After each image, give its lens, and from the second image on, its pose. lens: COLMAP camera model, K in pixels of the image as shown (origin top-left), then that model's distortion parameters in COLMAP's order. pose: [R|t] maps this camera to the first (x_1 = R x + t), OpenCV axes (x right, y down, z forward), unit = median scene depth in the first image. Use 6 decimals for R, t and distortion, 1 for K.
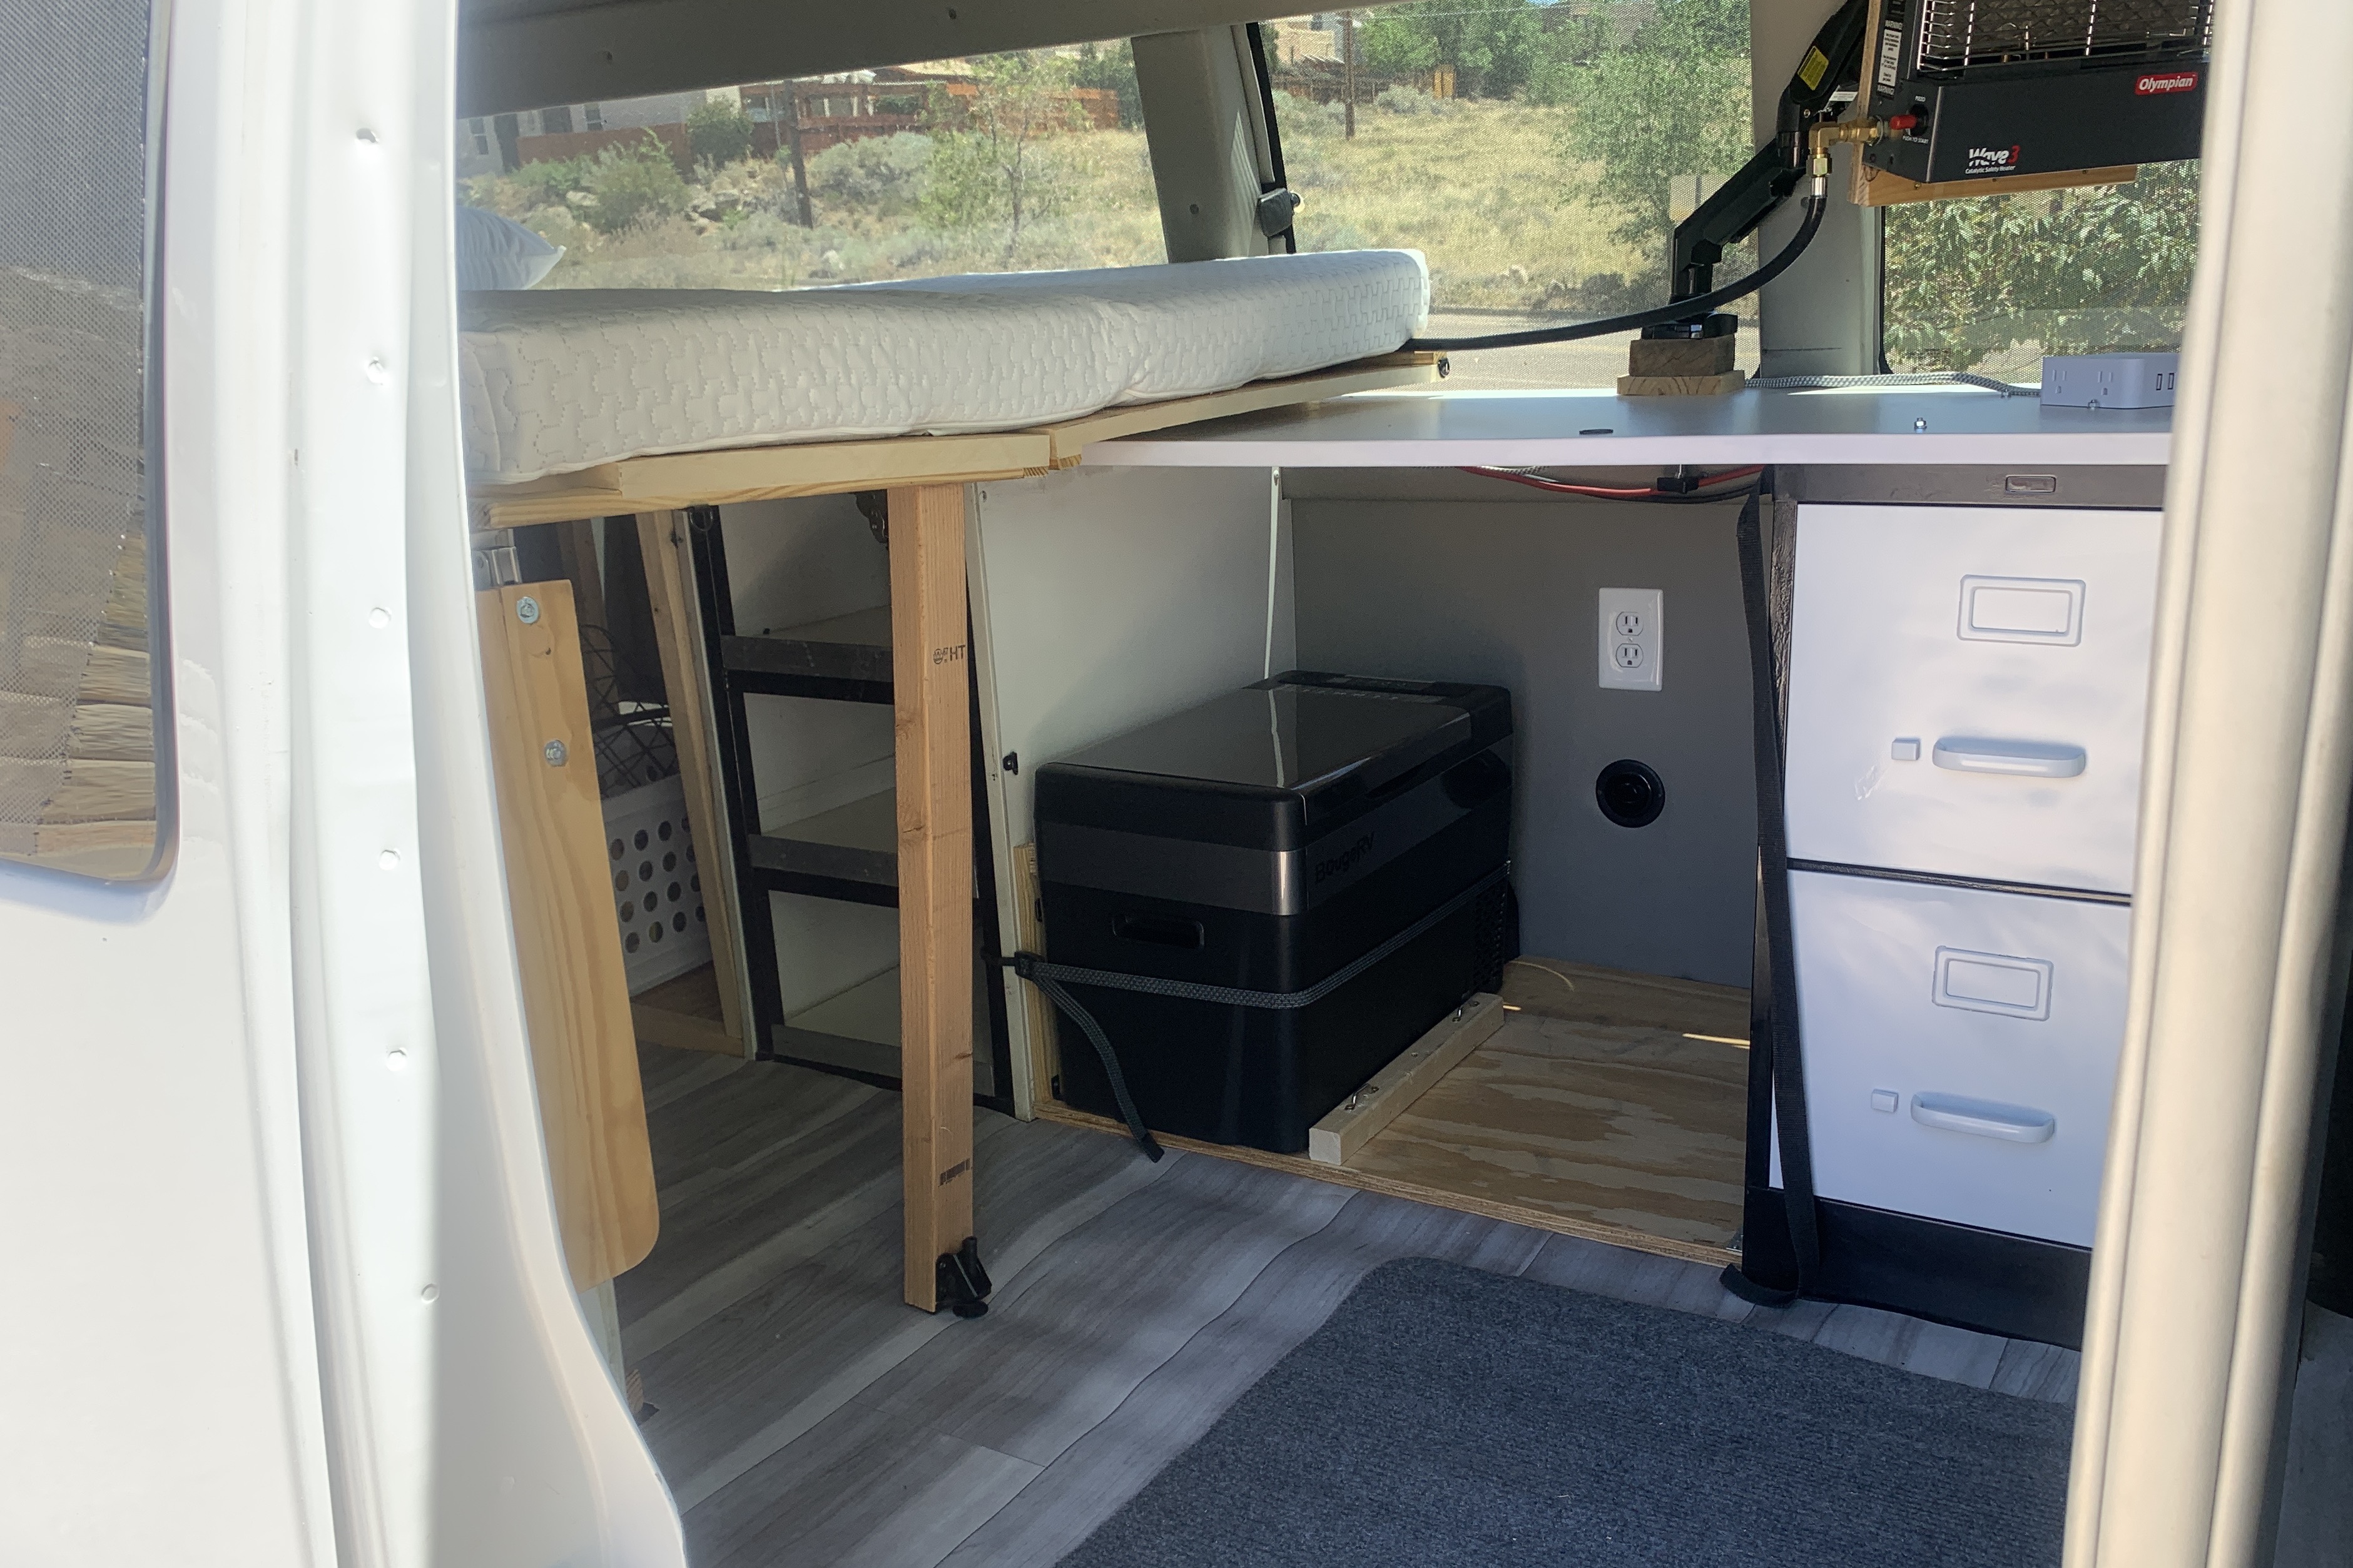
lens RADIAL K [[1940.5, 0, 1182.2], [0, 1940.5, 895.5], [0, 0, 1]] dist [0.100008, -0.423735]
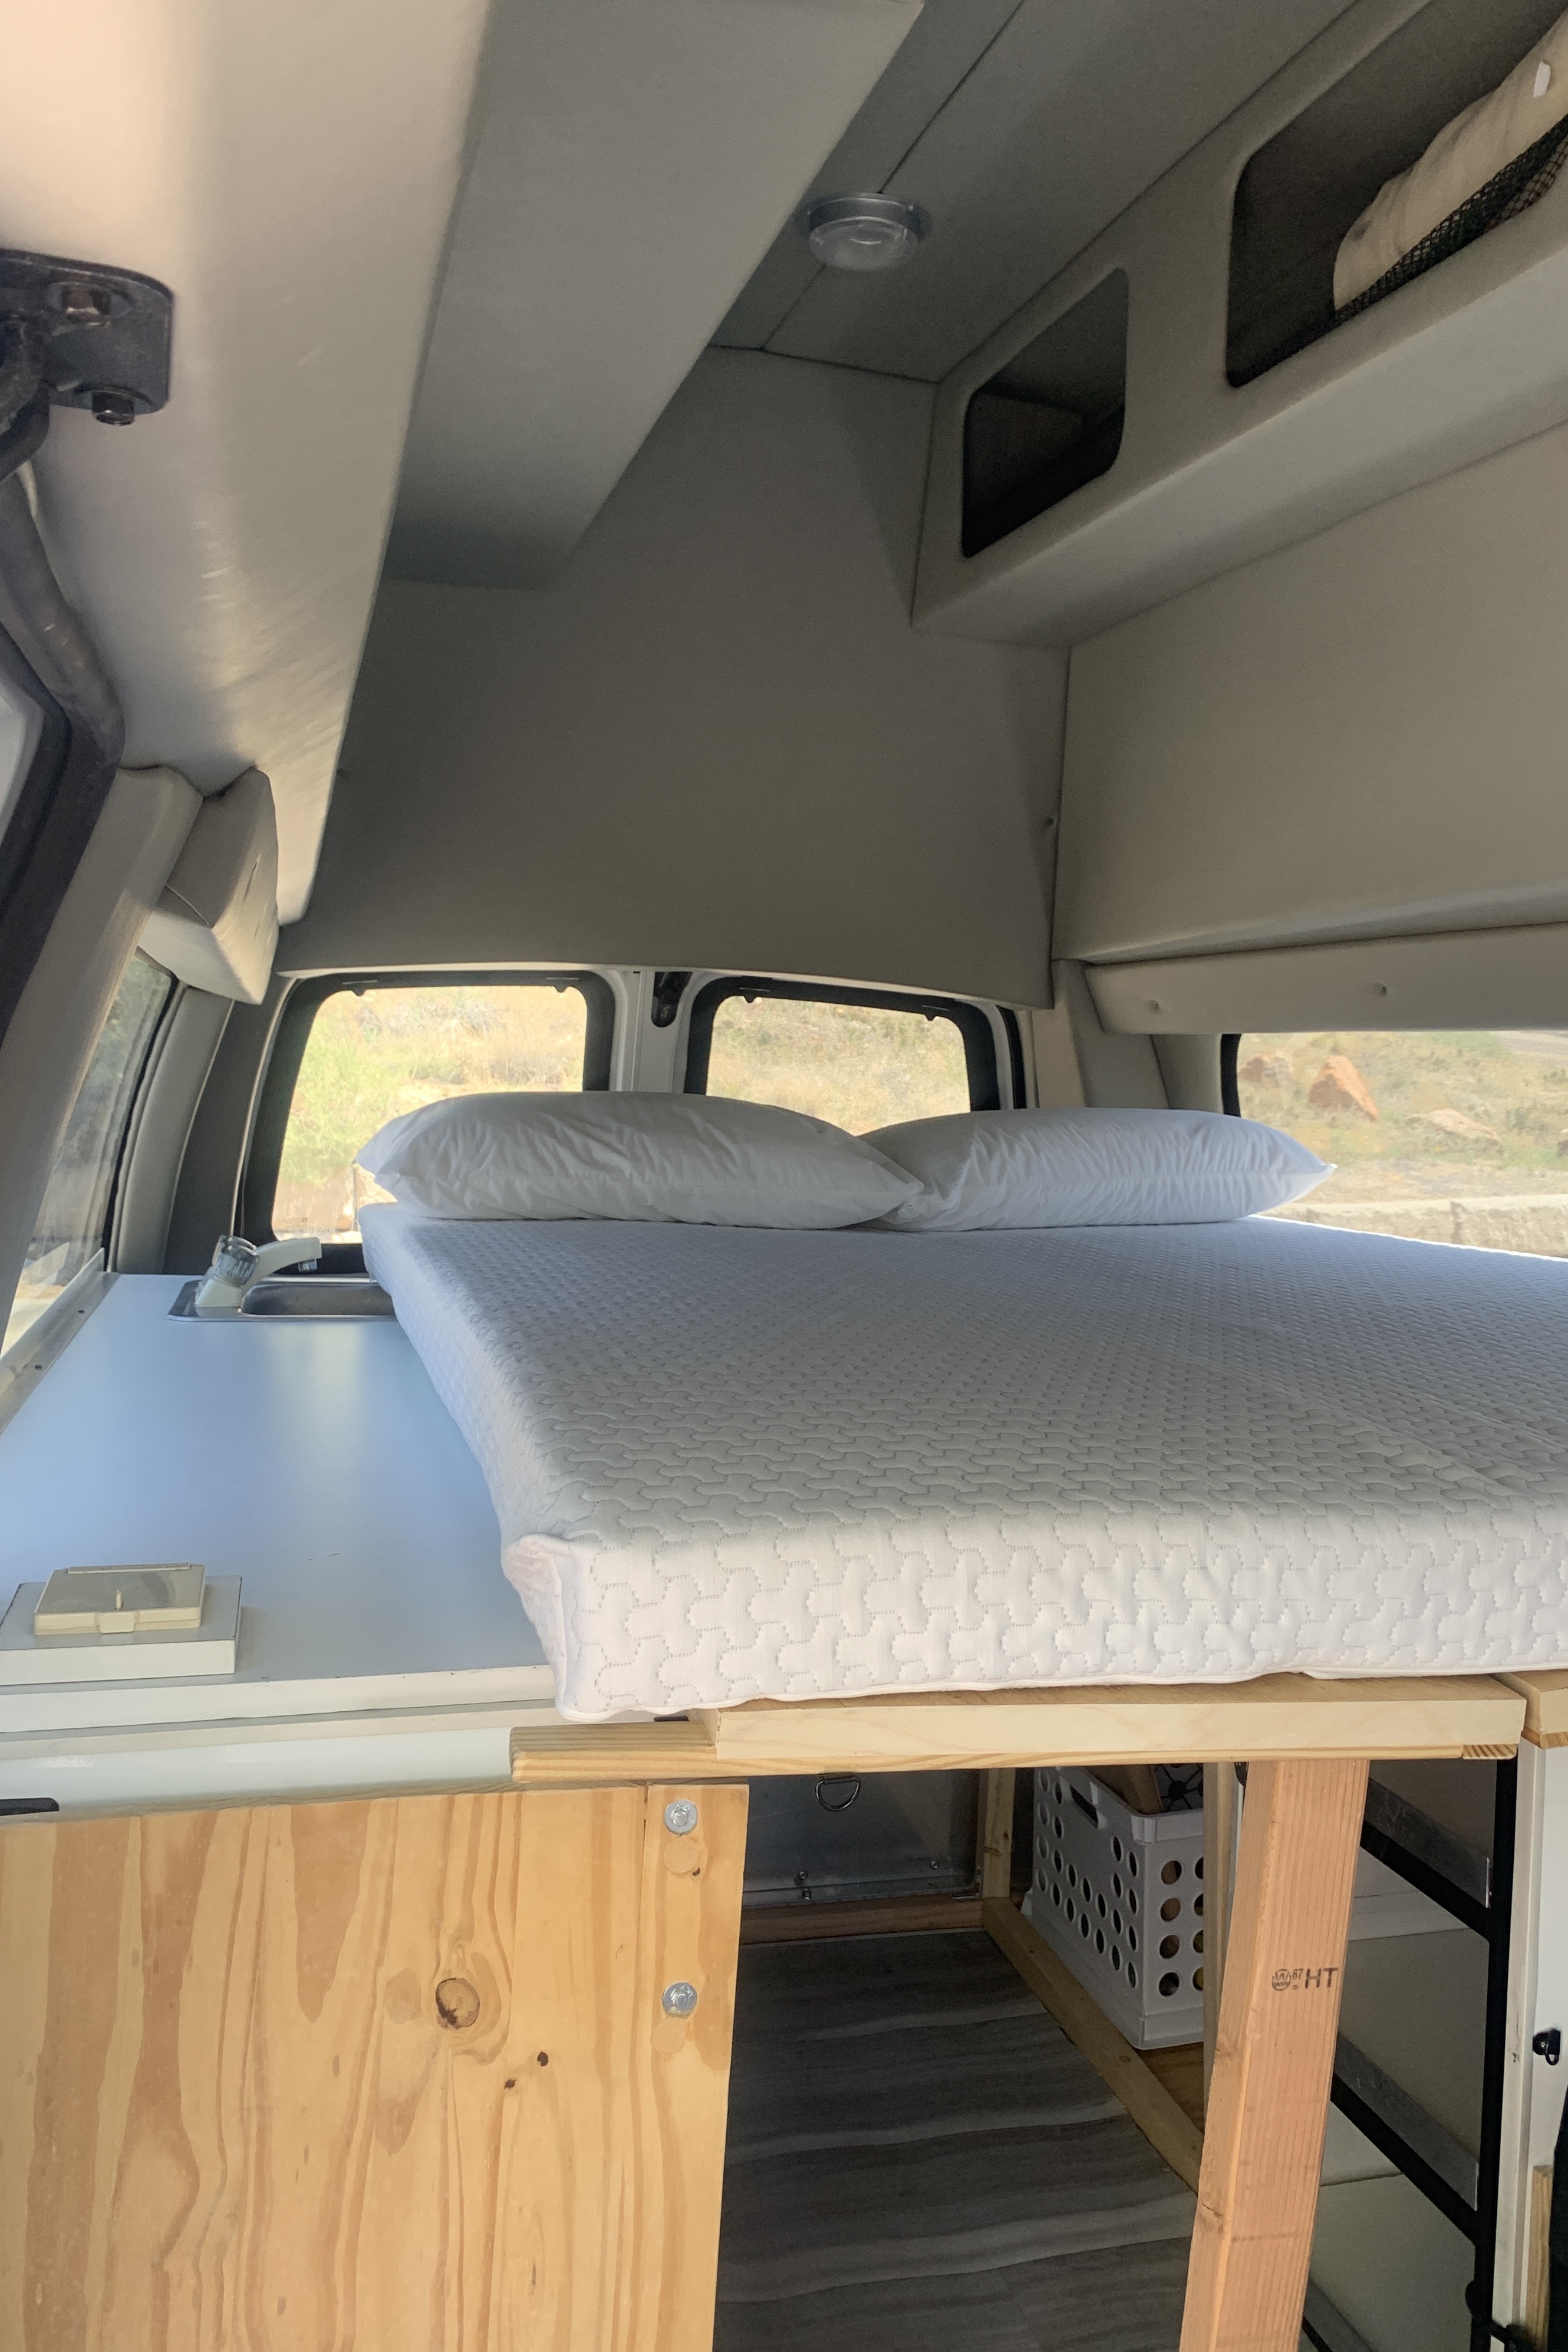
lens RADIAL K [[1775.9, 0, 784.0], [0, 1775.9, 1176.0], [0, 0, 1]] dist [0.091301, -0.167728]
pose [[0.723951, 0.105423, -0.681749, 0.153917], [-0.256526, 0.958526, -0.124184, -0.282728], [0.640382, 0.264789, 0.720970, 0.374403]]
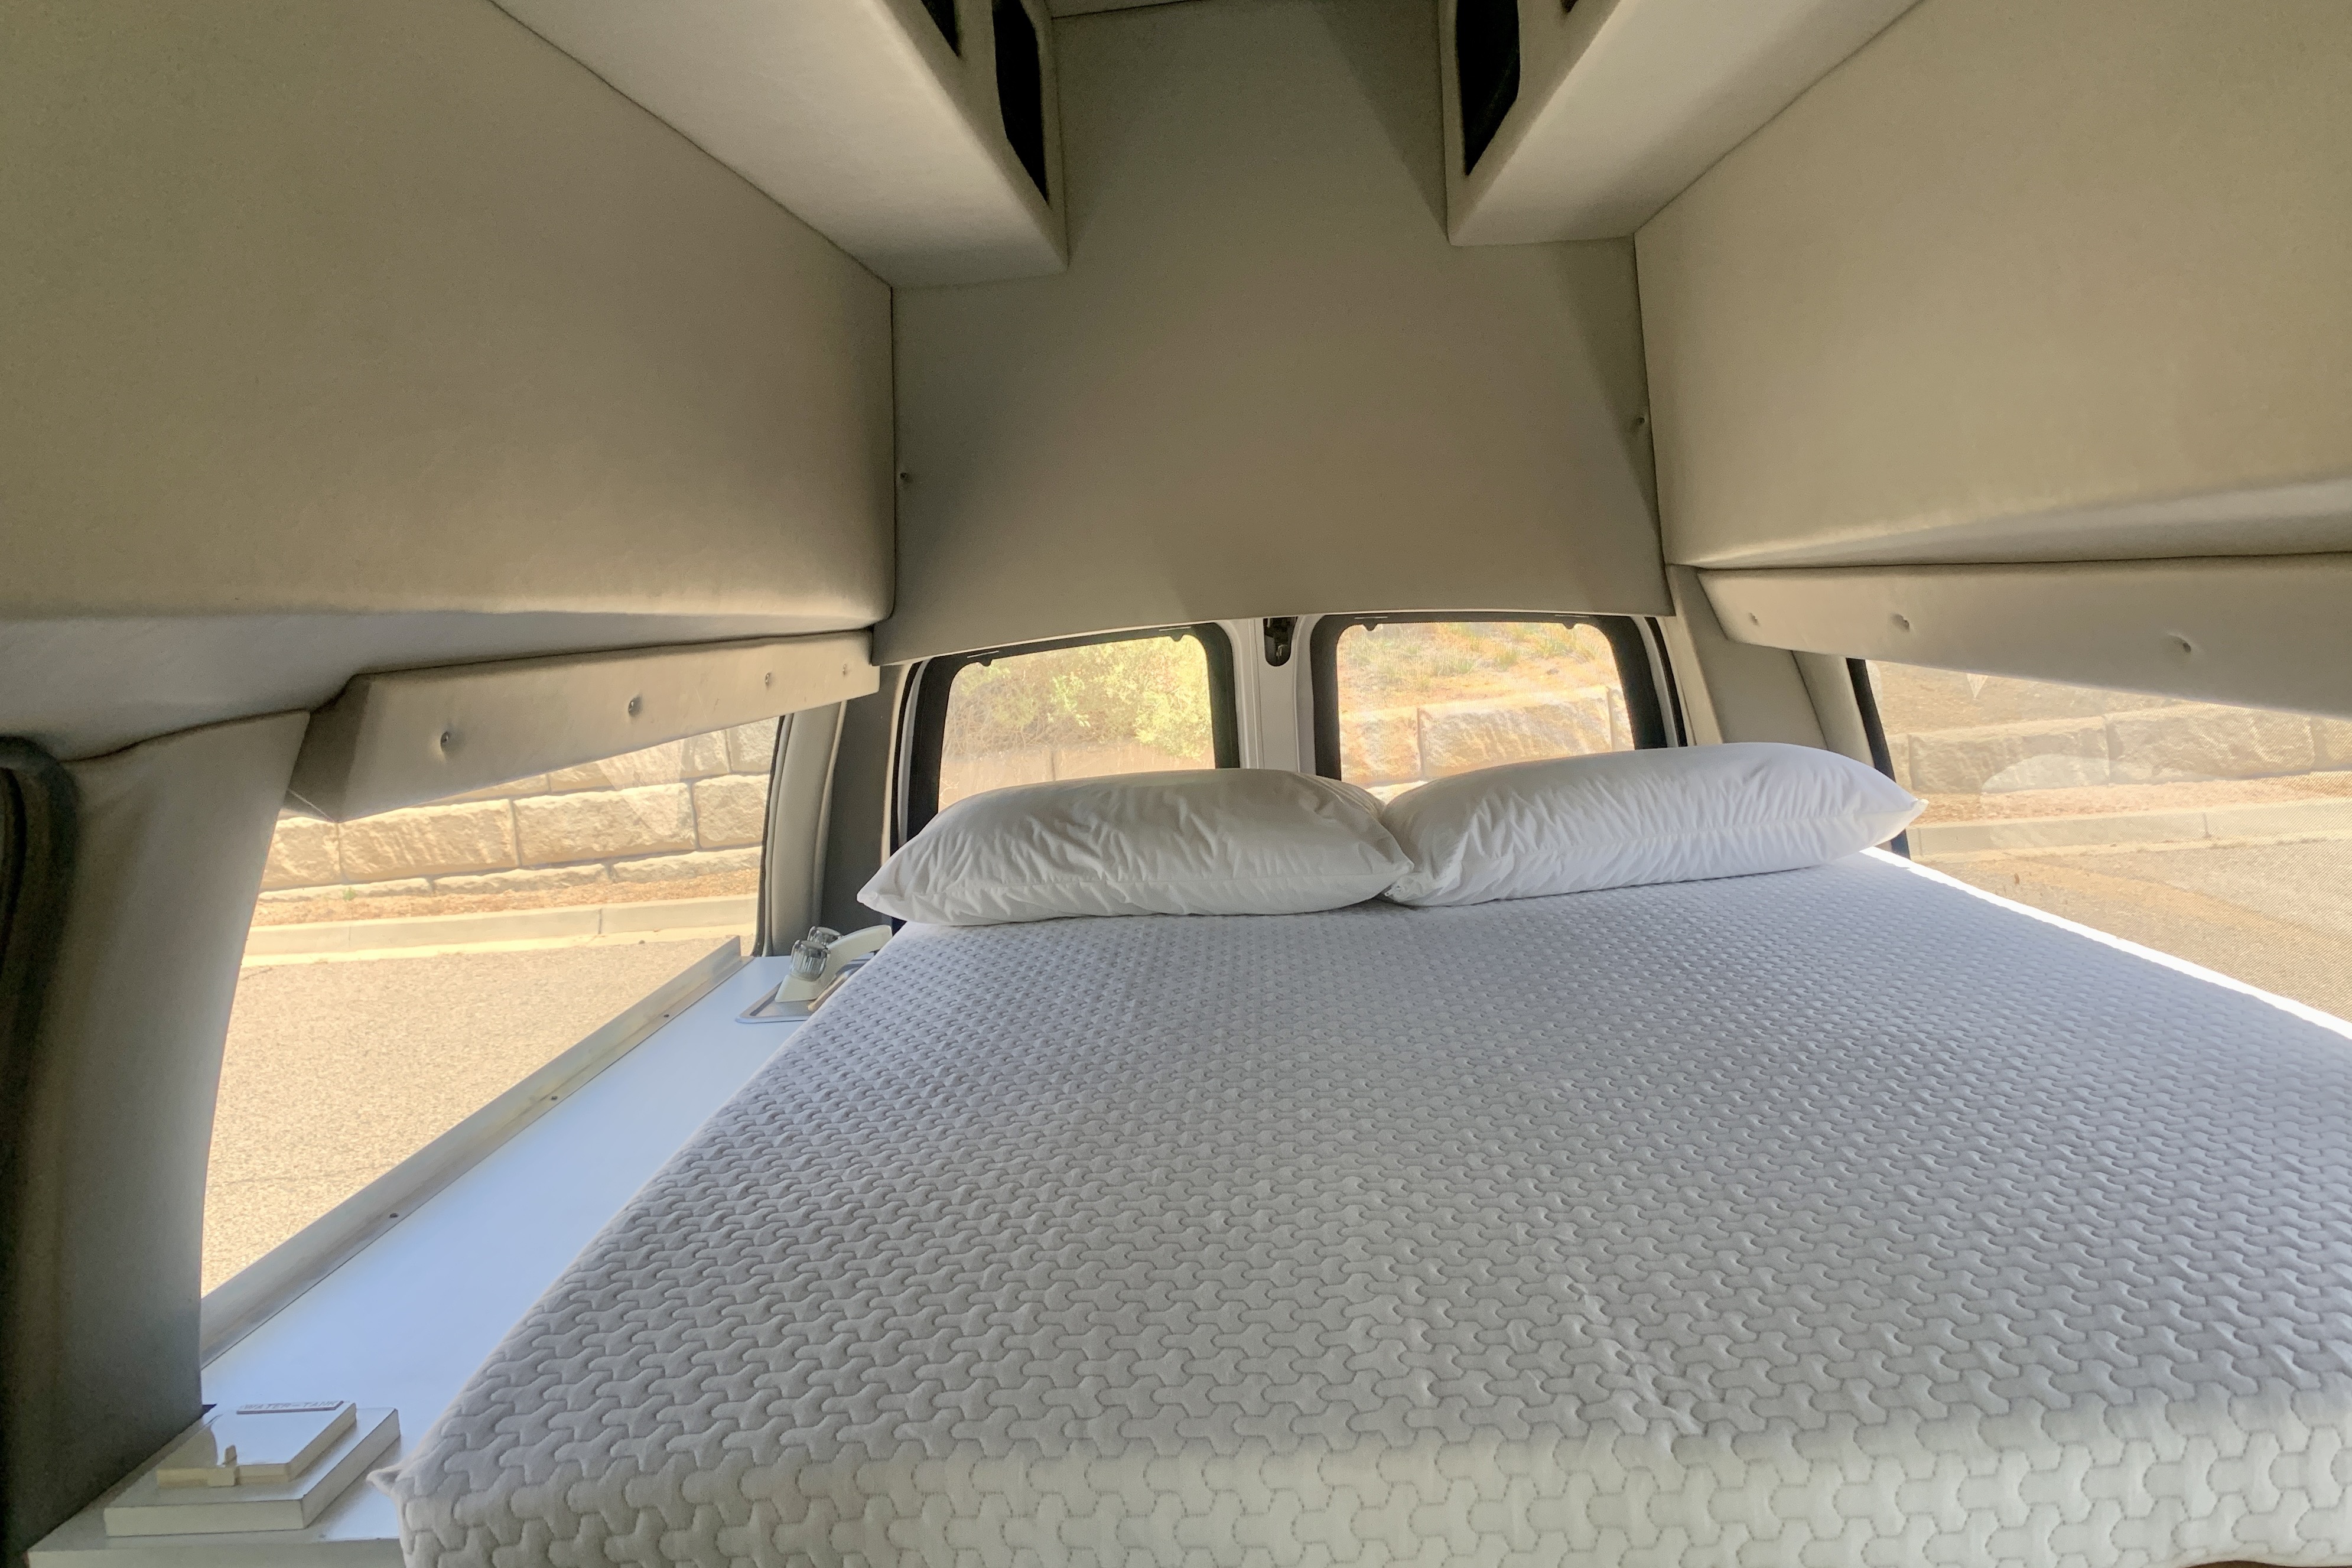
lens RADIAL K [[1775.9, 0, 1176.0], [0, 1775.9, 784.0], [0, 0, 1]] dist [0.091301, -0.167728]
pose [[0.480017, 0.095867, -0.872006, 0.364645], [-0.208353, 0.978027, -0.007170, -0.501423], [0.852158, 0.185127, 0.489444, 0.653885]]
